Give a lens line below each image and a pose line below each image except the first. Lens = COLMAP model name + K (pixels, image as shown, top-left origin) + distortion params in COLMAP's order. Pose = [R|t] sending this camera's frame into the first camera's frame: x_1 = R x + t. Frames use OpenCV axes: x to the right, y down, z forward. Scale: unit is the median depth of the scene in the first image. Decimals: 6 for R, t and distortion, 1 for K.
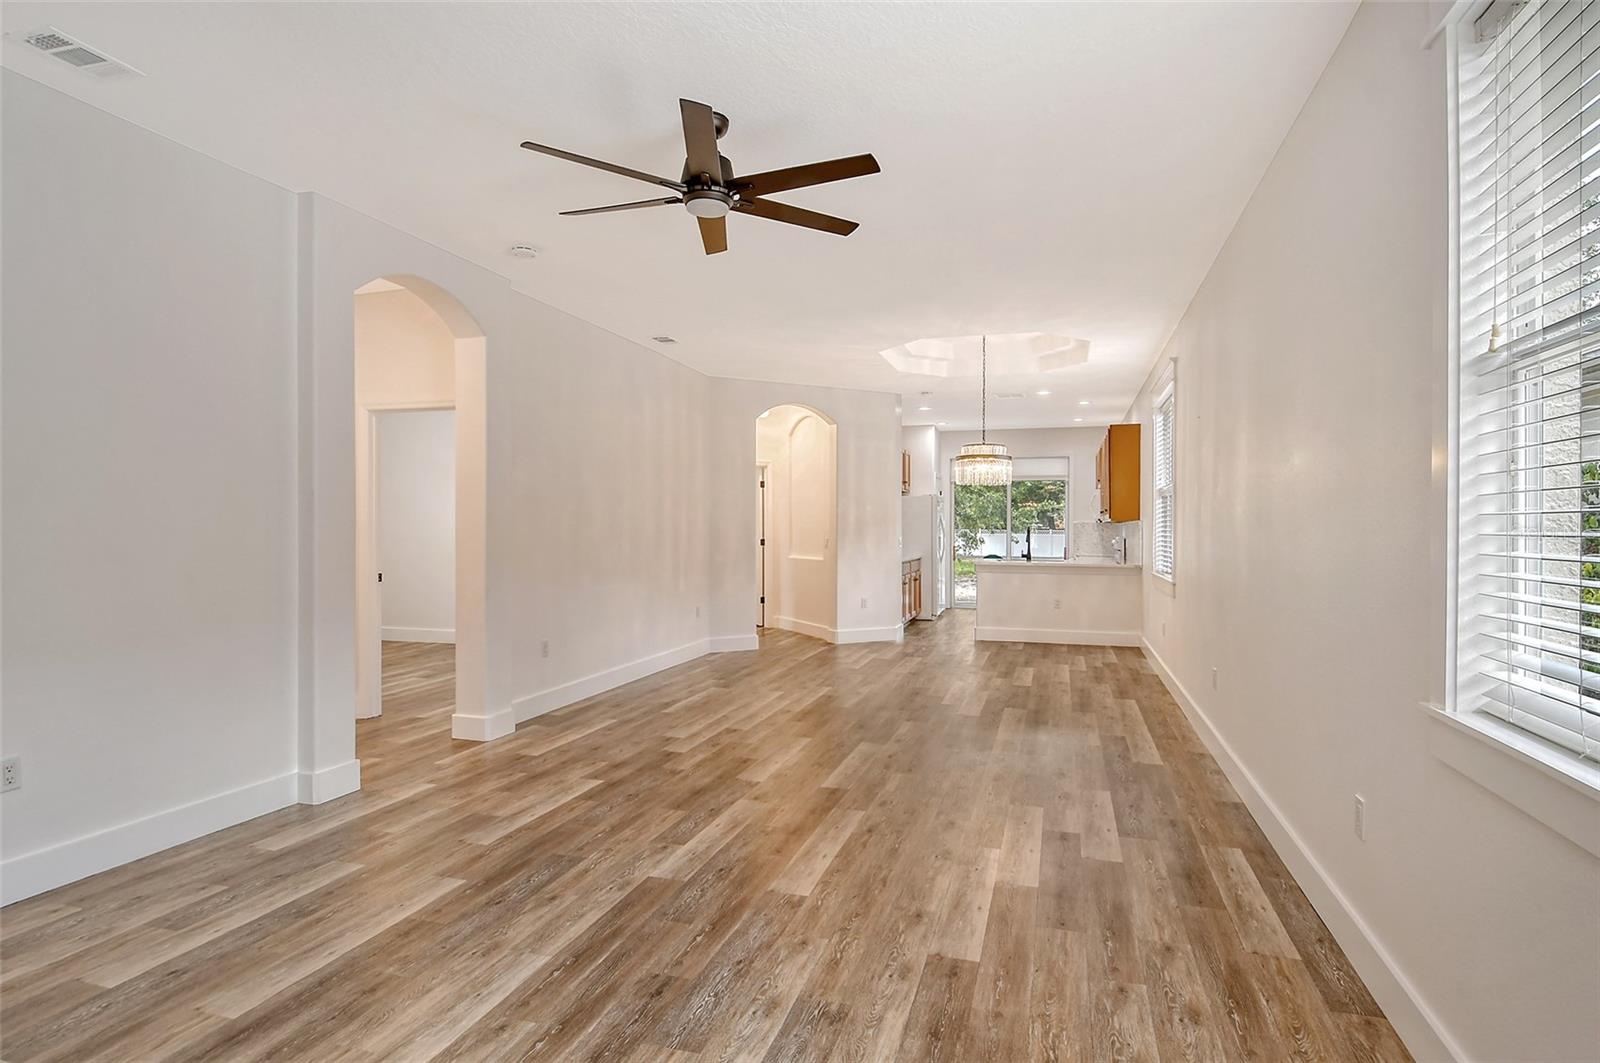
lens RADIAL K [[854.0, 0, 811.5], [0, 854.0, 508.7], [0, 0, 1]] dist [0.028255, -0.025771]
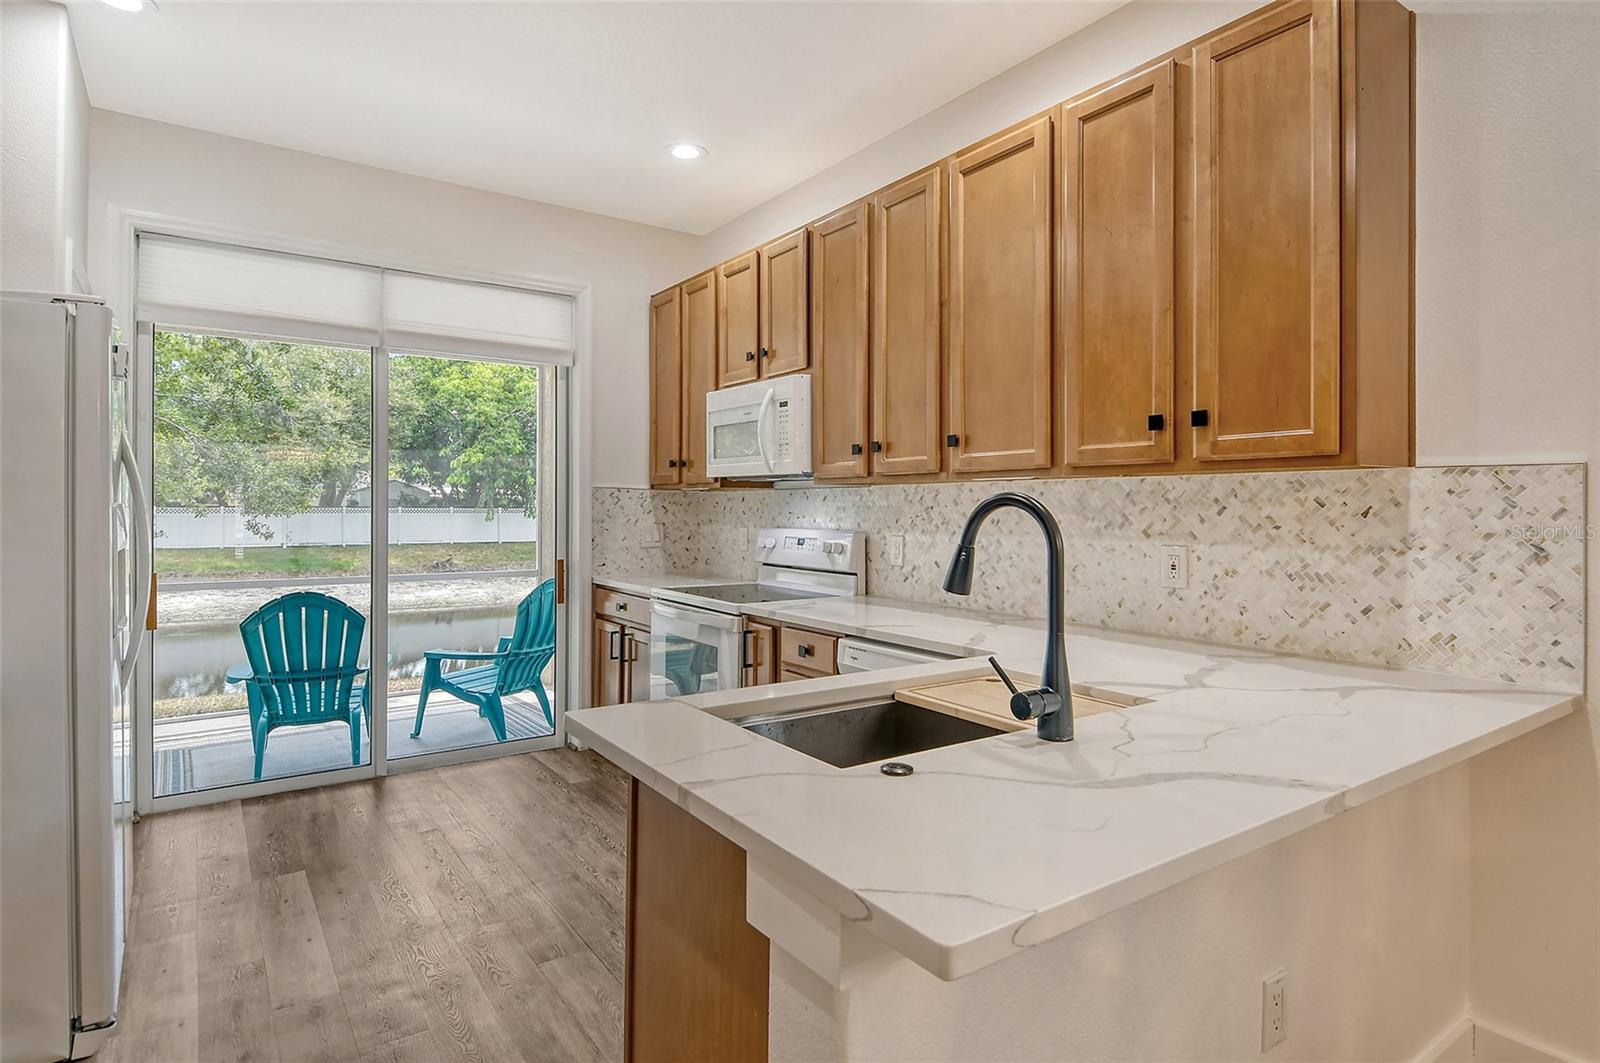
lens RADIAL K [[854.0, 0, 827.1], [0, 854.0, 506.2], [0, 0, 1]] dist [0.028255, -0.025771]
pose [[0.611469, -0.001391, 0.791267, 0.264407], [-0.017295, 0.999736, 0.015124, 0.047869], [-0.791079, -0.022933, 0.611284, 2.079776]]
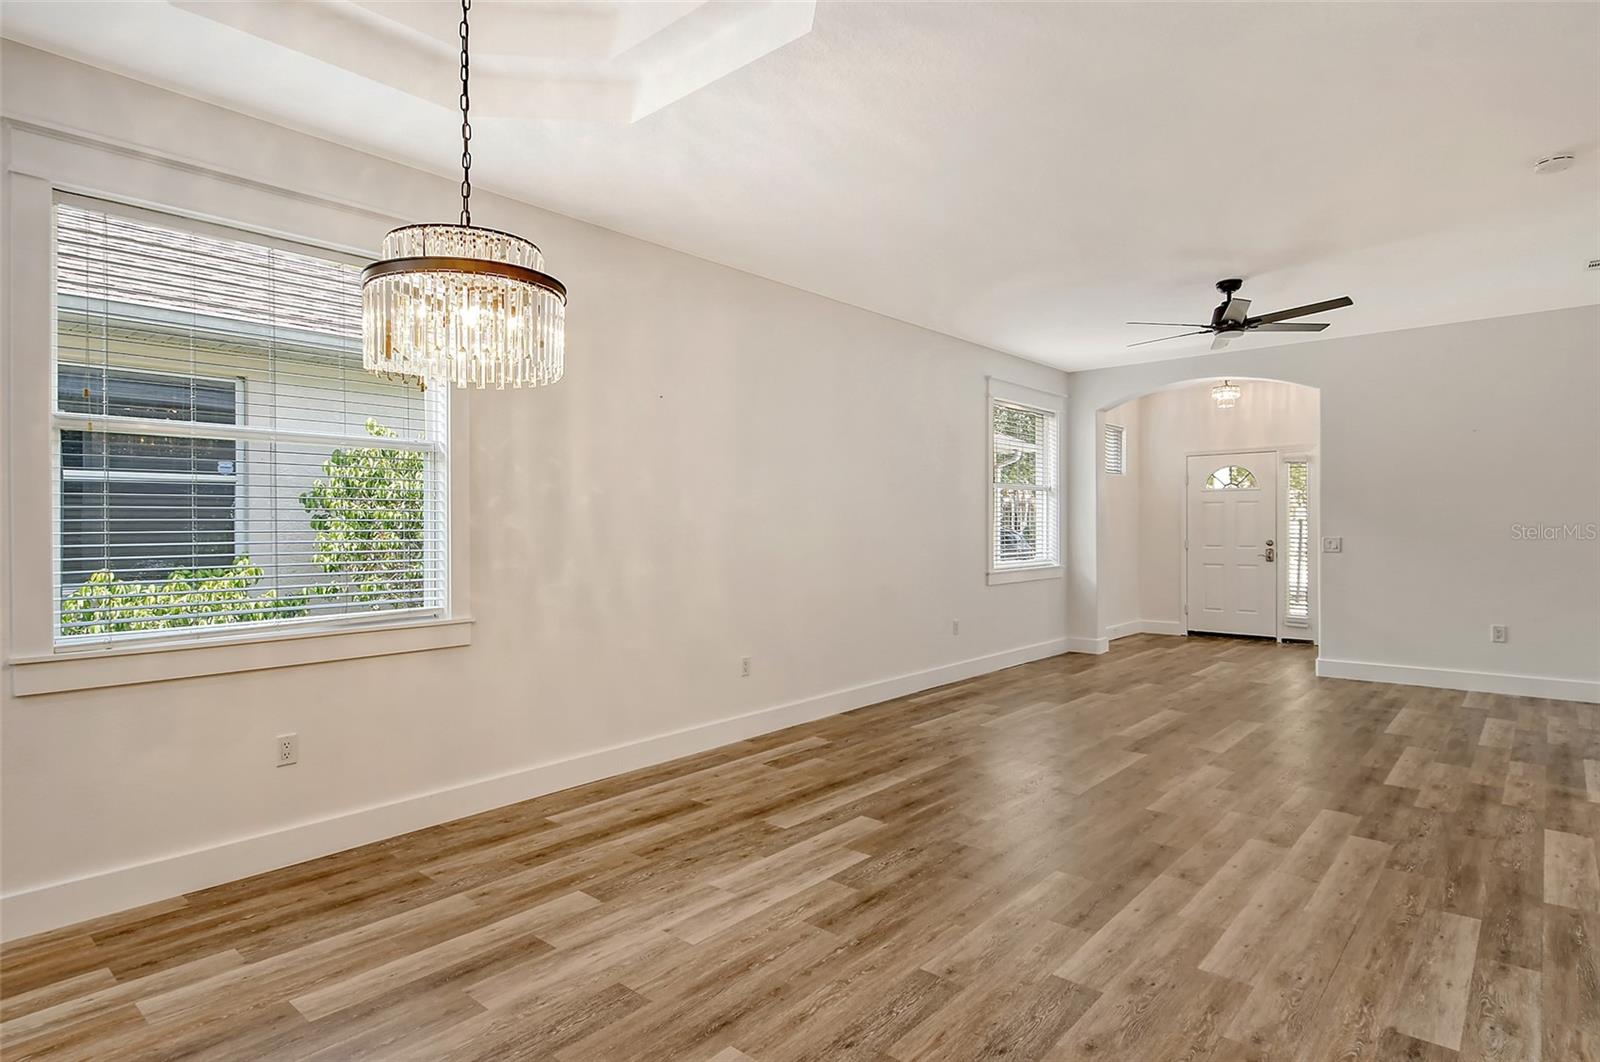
lens RADIAL K [[854.0, 0, 801.6], [0, 854.0, 534.8], [0, 0, 1]] dist [0.028255, -0.025771]
pose [[-0.908595, -0.003915, 0.417659, -0.044392], [-0.007610, 0.999945, -0.007182, 0.044059], [-0.417608, -0.009704, -0.908575, 2.100156]]
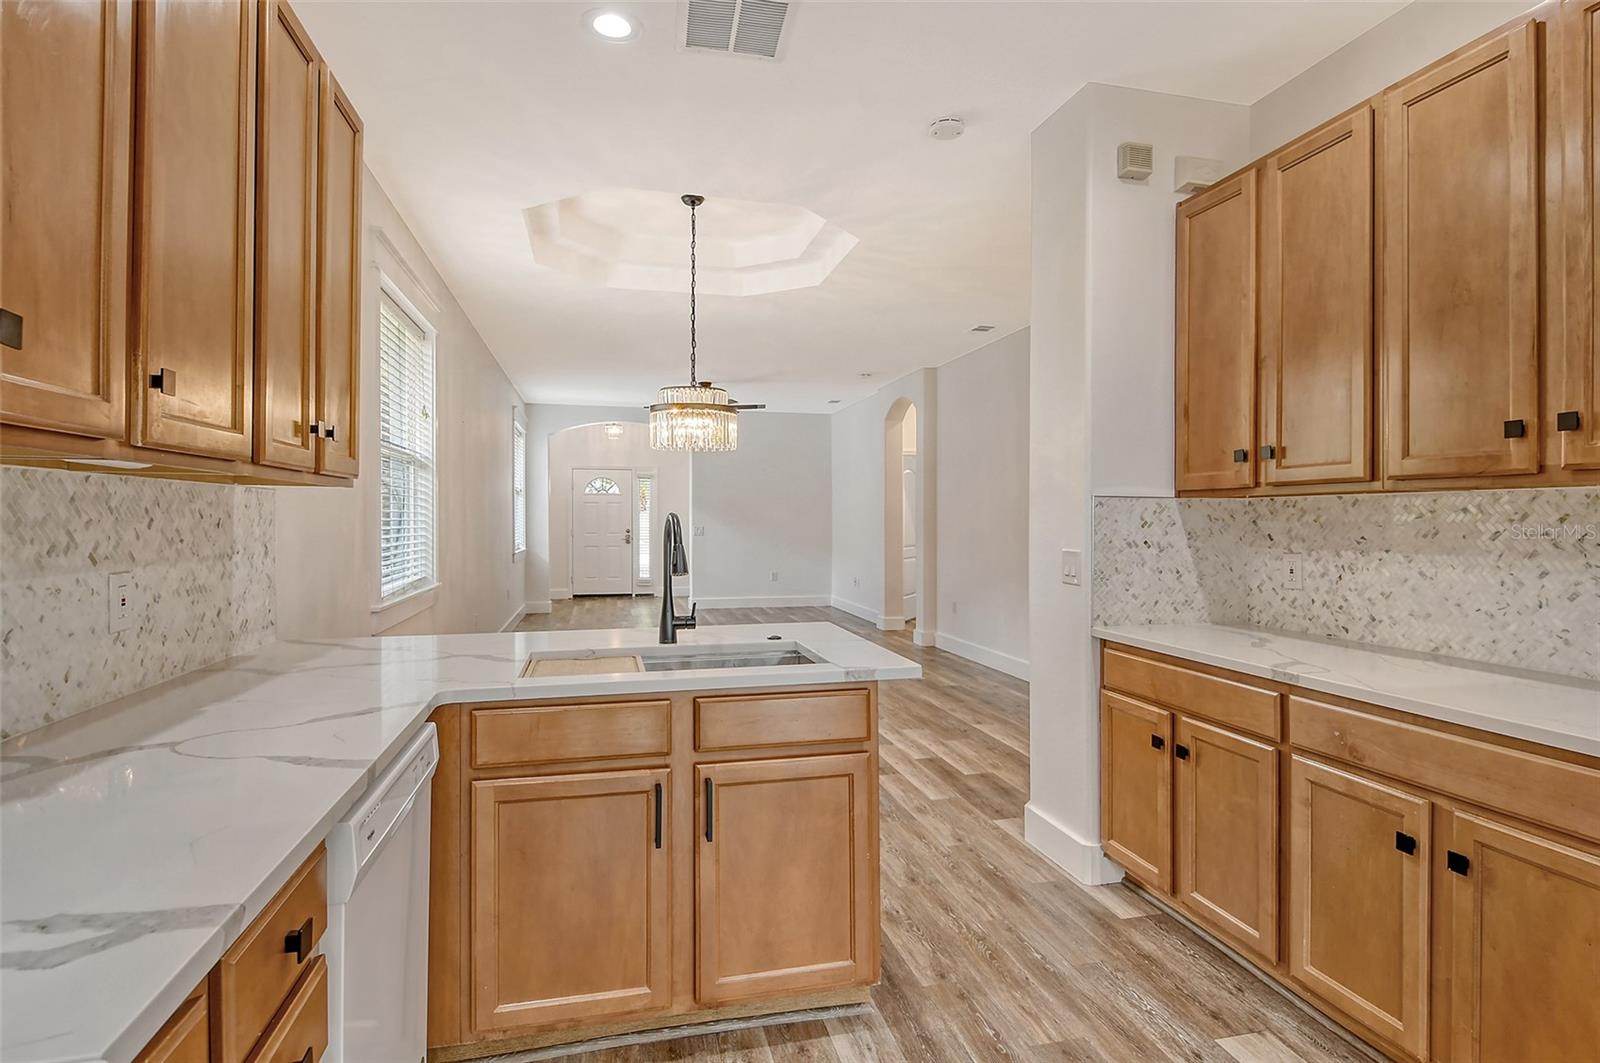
lens RADIAL K [[854.0, 0, 830.8], [0, 854.0, 528.2], [0, 0, 1]] dist [0.028255, -0.025771]
pose [[-0.854804, -0.001566, -0.518948, 0.769344], [0.003961, 0.999947, -0.009542, 0.062441], [0.518936, -0.010212, -0.854752, 2.760599]]
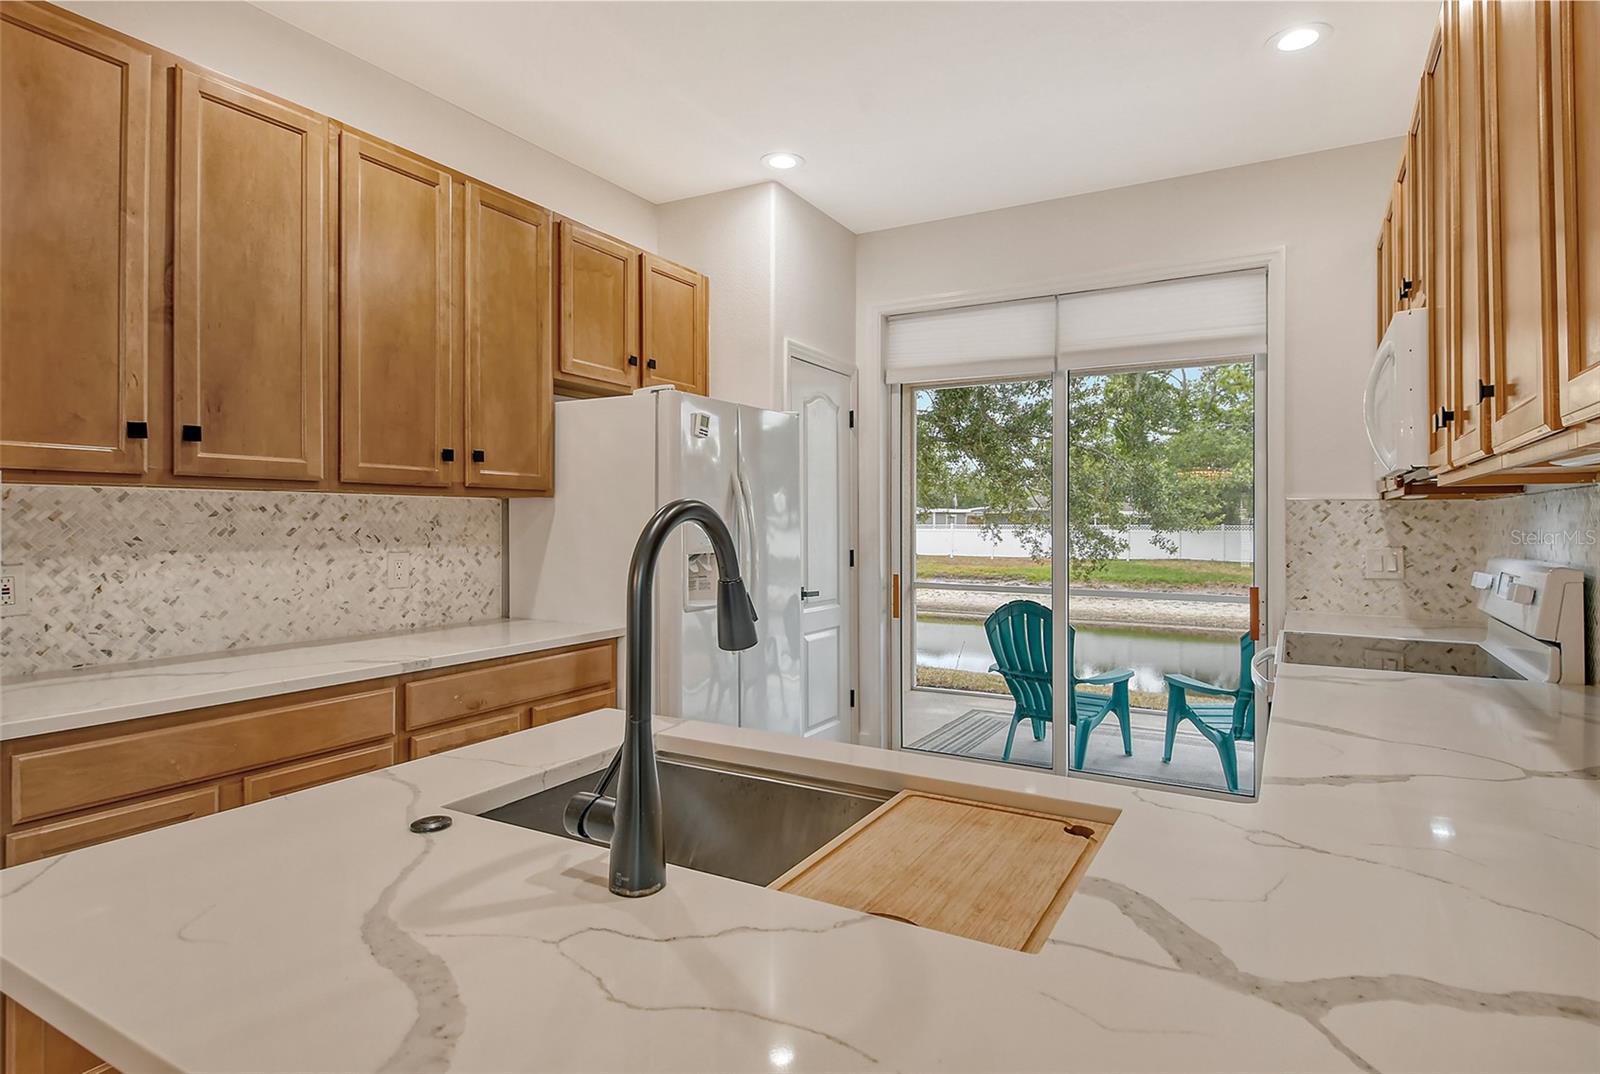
lens RADIAL K [[854.0, 0, 800.5], [0, 854.0, 525.2], [0, 0, 1]] dist [0.028255, -0.025771]
pose [[0.971167, -0.002663, -0.238386, 0.644029], [0.008068, 0.999732, 0.021701, 0.048714], [0.238264, -0.022999, 0.970928, 2.023088]]
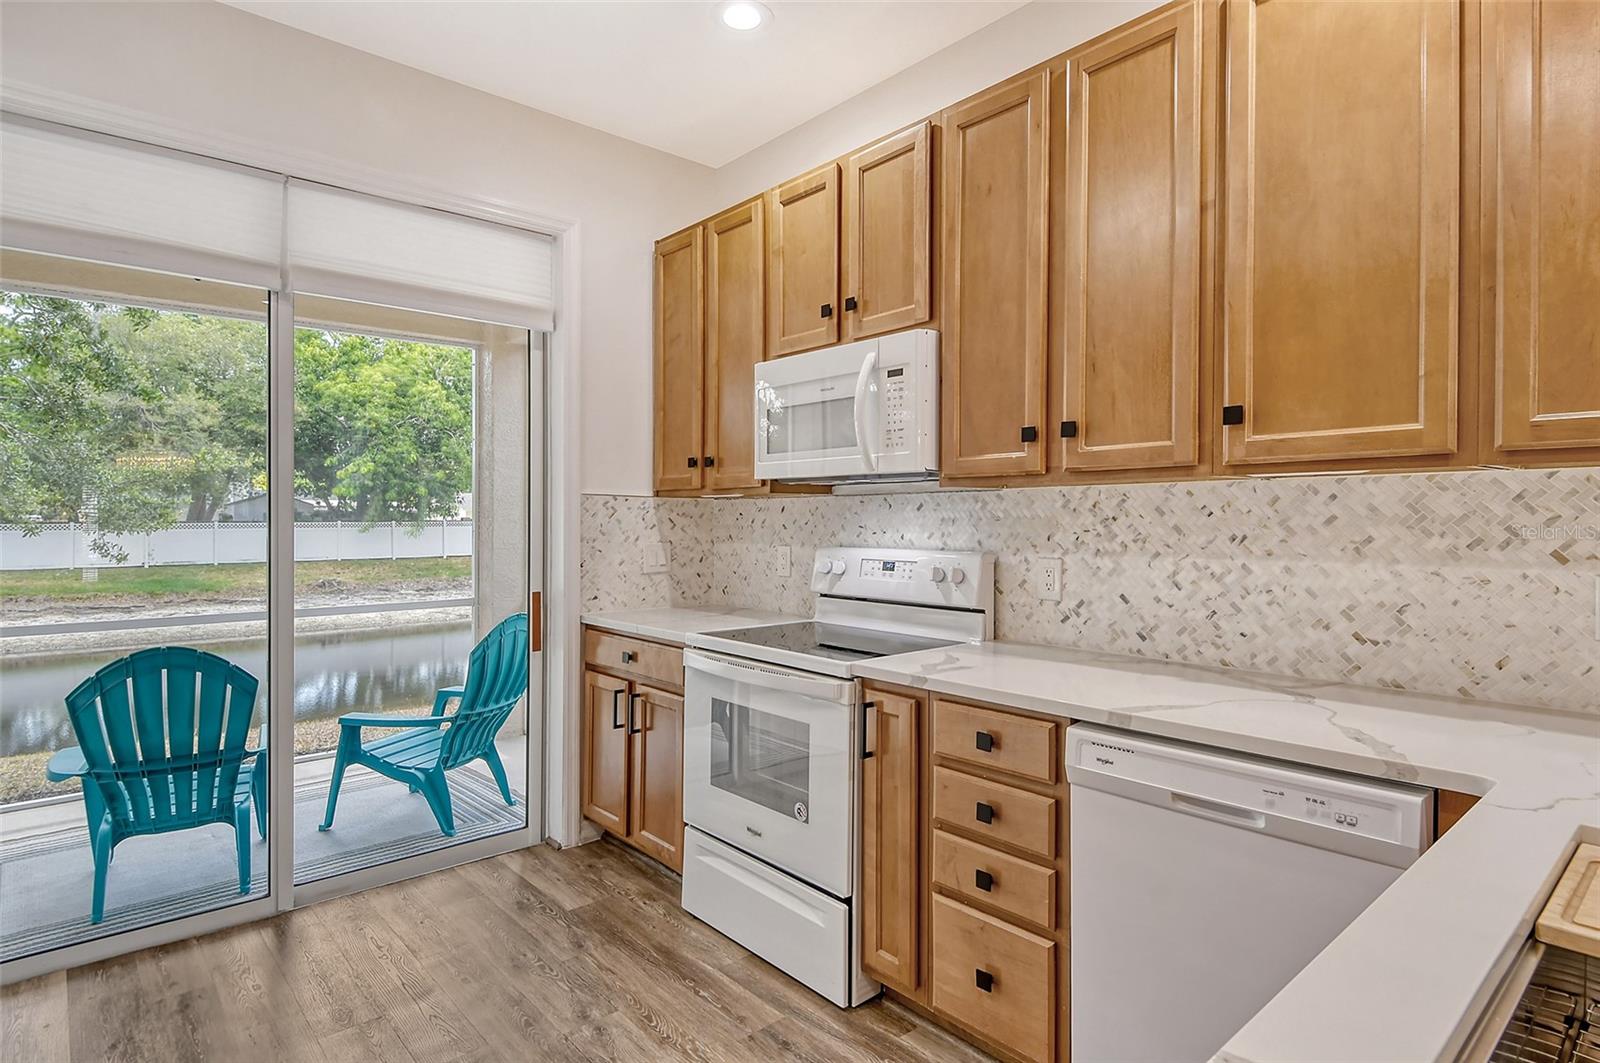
lens RADIAL K [[854.0, 0, 826.0], [0, 854.0, 512.4], [0, 0, 1]] dist [0.028255, -0.025771]
pose [[0.524441, -0.001187, 0.851446, 0.366301], [-0.011777, 0.999893, 0.008648, 0.052404], [-0.851365, -0.014563, 0.524371, 2.337674]]
